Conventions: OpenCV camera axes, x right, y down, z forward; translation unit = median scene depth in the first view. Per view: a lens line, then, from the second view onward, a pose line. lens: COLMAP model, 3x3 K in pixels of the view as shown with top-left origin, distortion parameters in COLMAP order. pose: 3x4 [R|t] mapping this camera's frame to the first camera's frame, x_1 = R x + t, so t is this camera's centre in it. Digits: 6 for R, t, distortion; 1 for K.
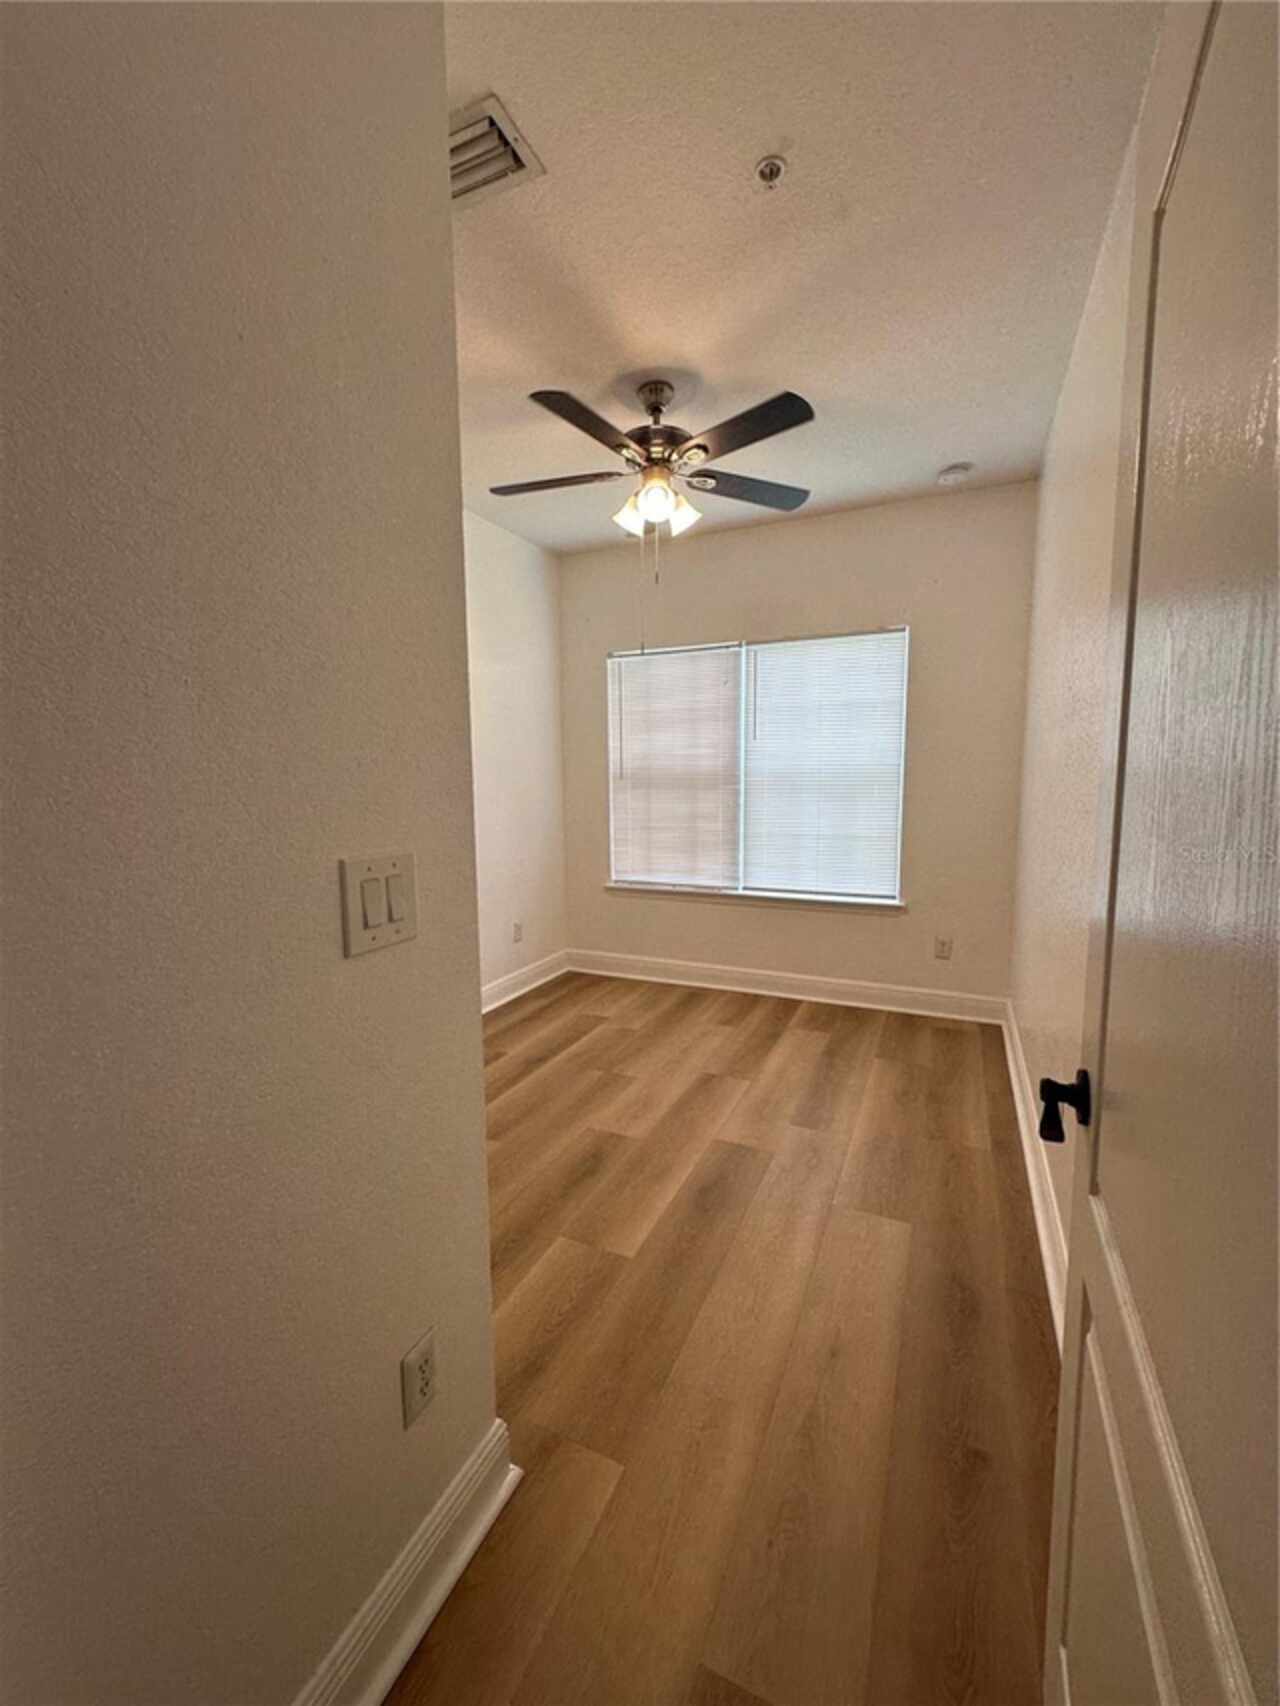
lens RADIAL K [[682.0, 0, 640.0], [0, 682.0, 853.0], [0, 0, 1]] dist [-0.001848, -0.000027]
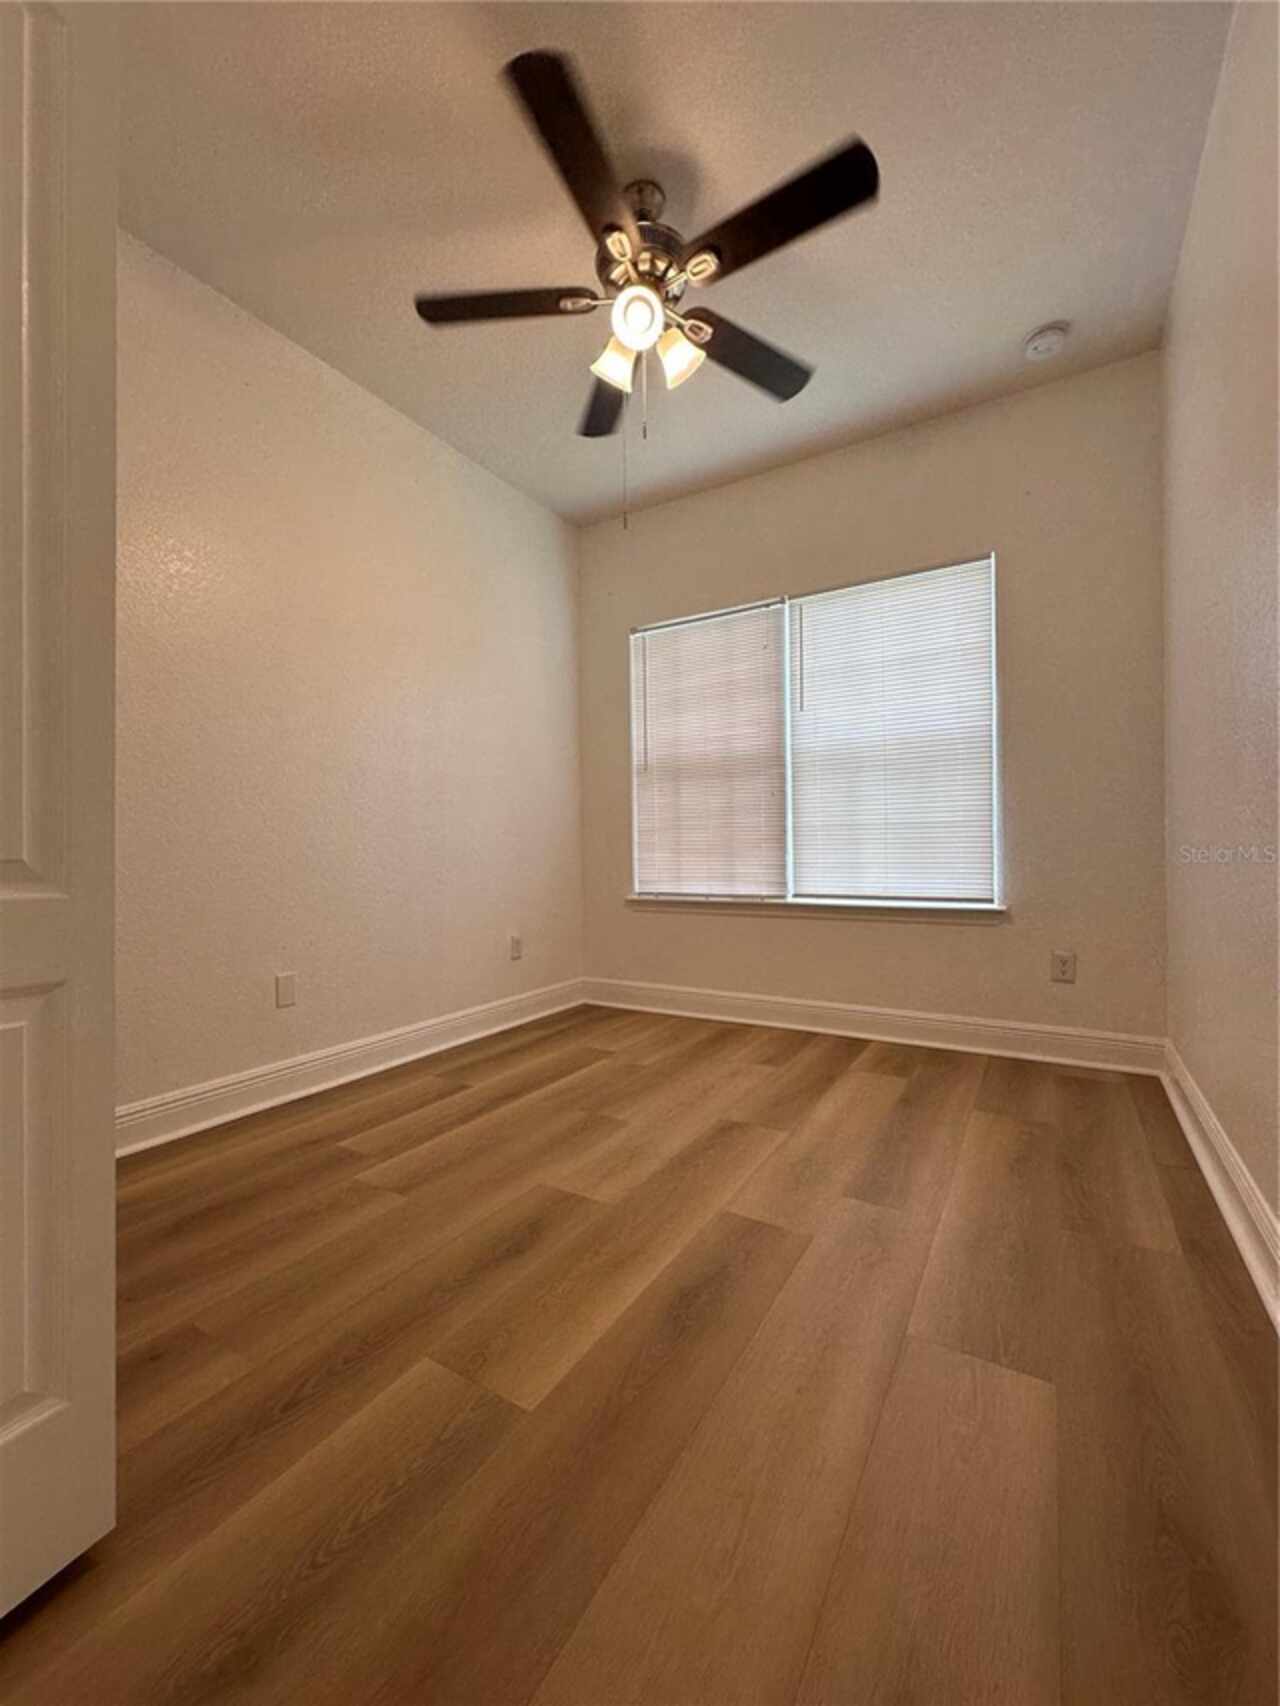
lens RADIAL K [[678.6, 0, 640.0], [0, 678.6, 853.0], [0, 0, 1]] dist [-0.003236, 0.001098]
pose [[0.993569, -0.002136, -0.113206, 0.076008], [-0.010517, 0.993758, -0.111057, 0.108033], [0.112737, 0.111533, 0.987345, 0.222407]]
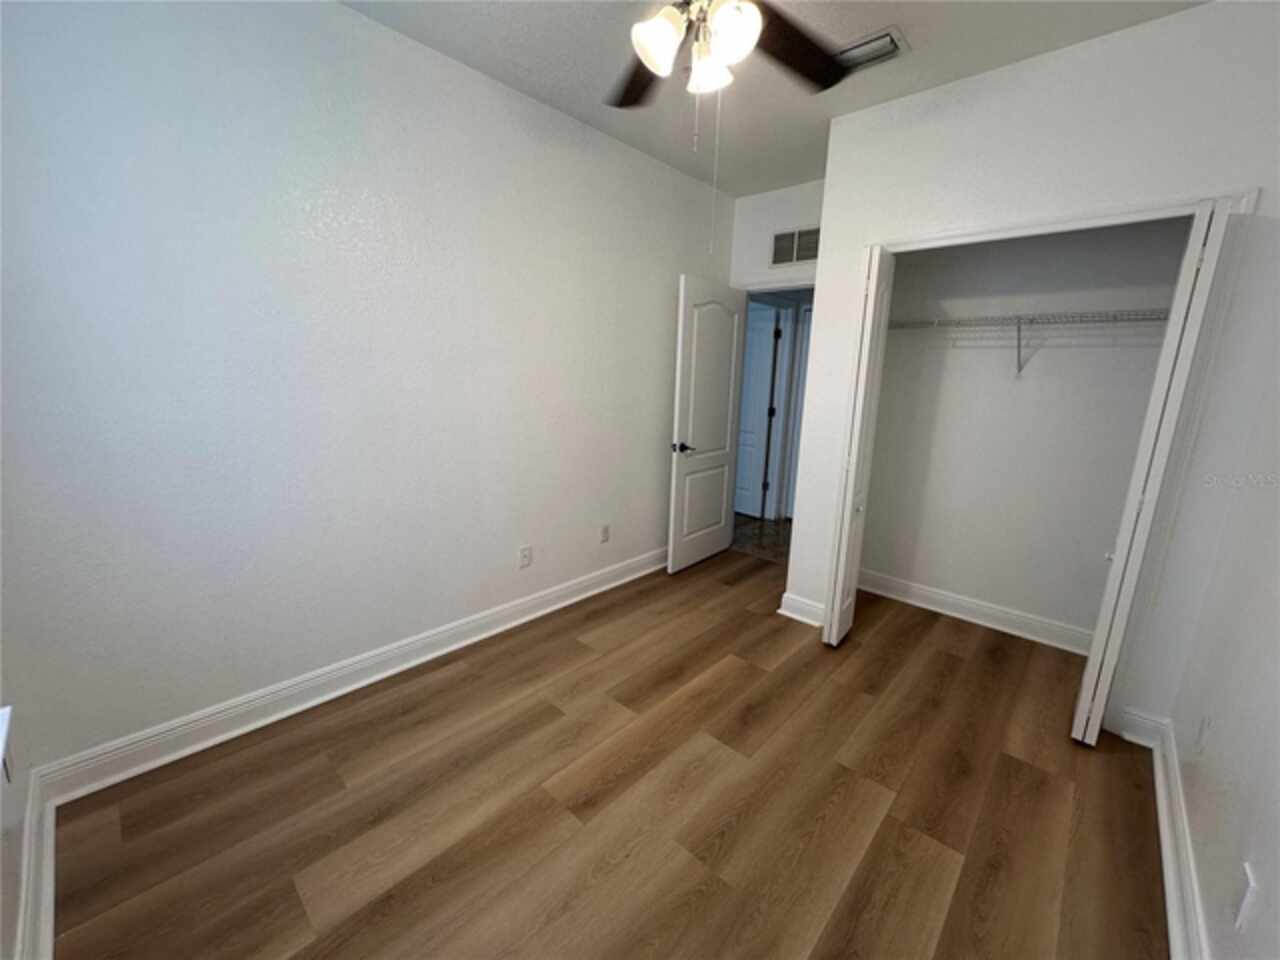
lens RADIAL K [[509.1, 0, 640.0], [0, 509.1, 480.0], [0, 0, 1]] dist [-0.003236, 0.001098]
pose [[-0.950770, -0.078033, 0.299913, -0.085130], [0.017308, 0.952897, 0.302799, -0.161315], [-0.309415, 0.293083, -0.904635, 1.187951]]
